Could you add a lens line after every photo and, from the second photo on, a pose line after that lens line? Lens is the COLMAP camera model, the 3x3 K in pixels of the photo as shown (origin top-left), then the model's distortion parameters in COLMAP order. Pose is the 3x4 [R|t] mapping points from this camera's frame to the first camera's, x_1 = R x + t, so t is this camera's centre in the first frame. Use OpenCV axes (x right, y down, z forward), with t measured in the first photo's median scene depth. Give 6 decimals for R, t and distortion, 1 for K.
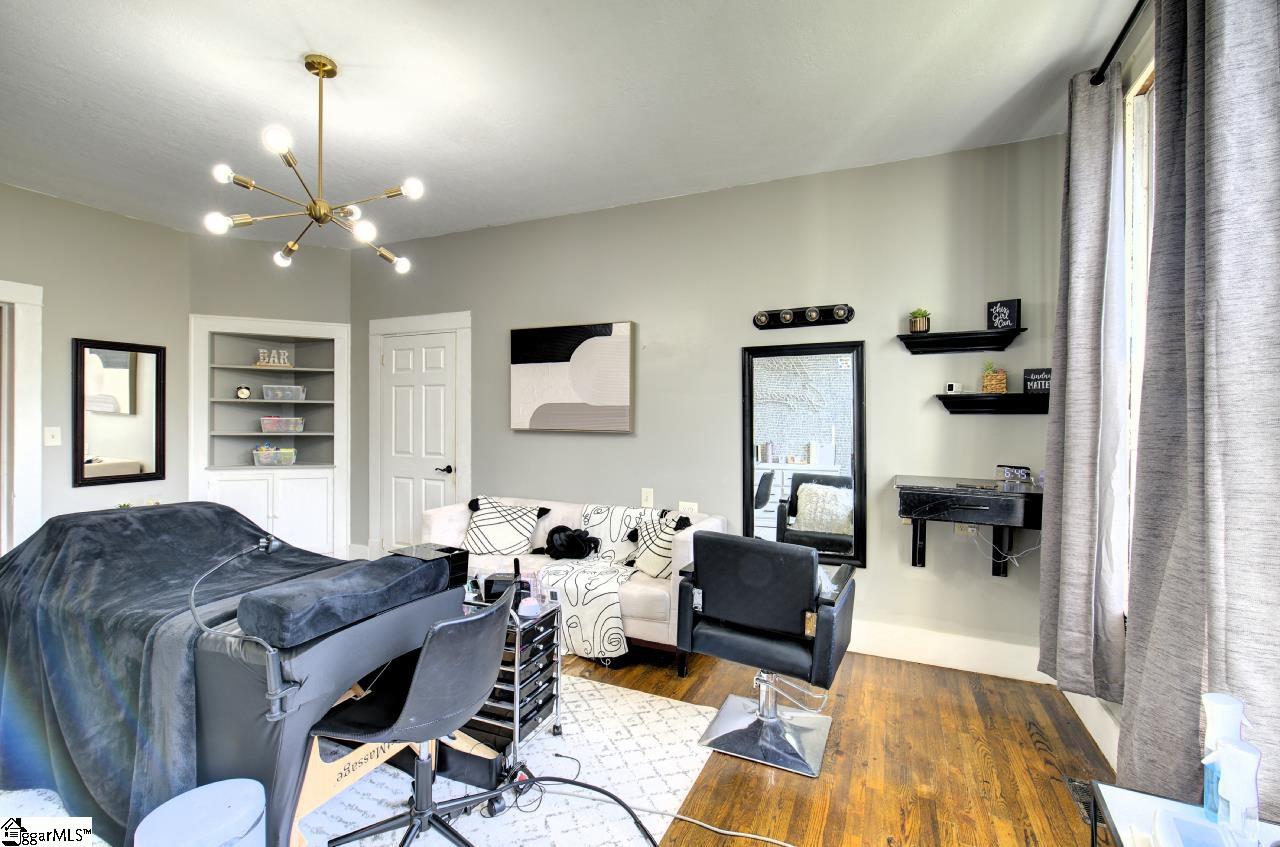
lens RADIAL K [[559.4, 0, 640.0], [0, 559.4, 423.5], [0, 0, 1]] dist [-0.002191, 0.000058]
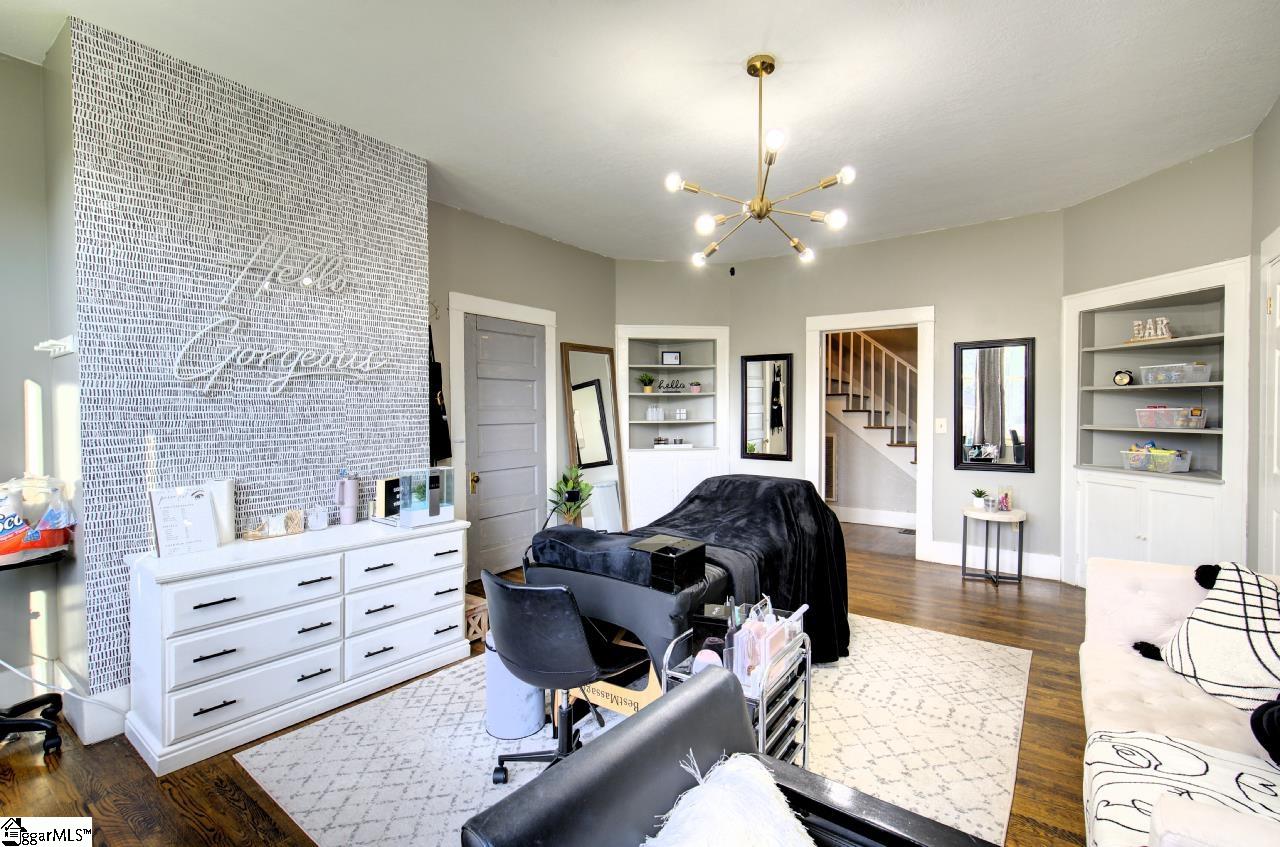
lens RADIAL K [[580.5, 0, 640.0], [0, 580.5, 423.5], [0, 0, 1]] dist [-0.001590, -0.000047]
pose [[-0.199667, 0.014246, -0.979760, 0.479538], [-0.003423, 0.999878, 0.015236, 0.001172], [0.979858, 0.006396, -0.199594, 0.898234]]
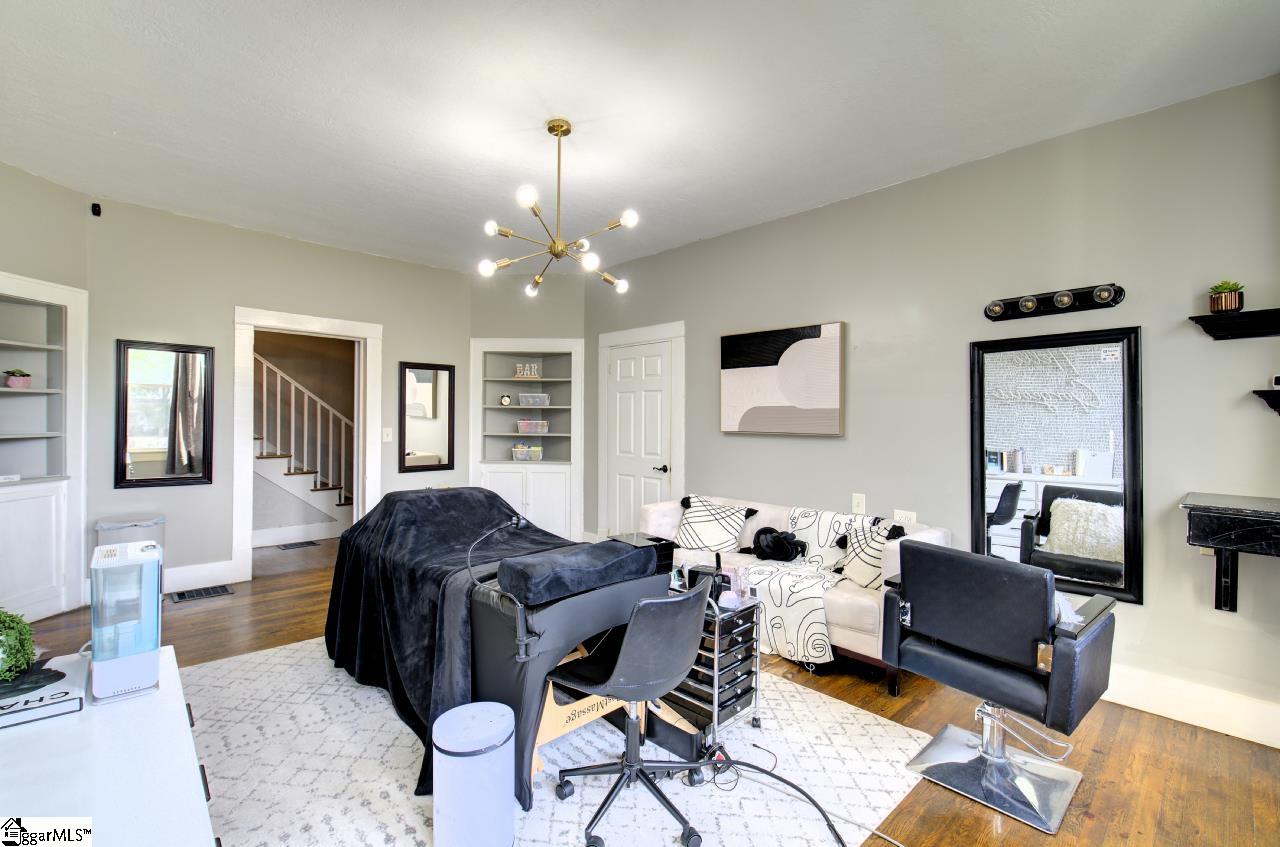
lens RADIAL K [[559.4, 0, 640.0], [0, 559.4, 423.5], [0, 0, 1]] dist [-0.002191, 0.000058]
pose [[0.926861, 0.001329, -0.375403, 0.039407], [-0.003068, 0.999987, -0.004034, -0.000524], [0.375393, 0.004890, 0.926853, -0.042211]]
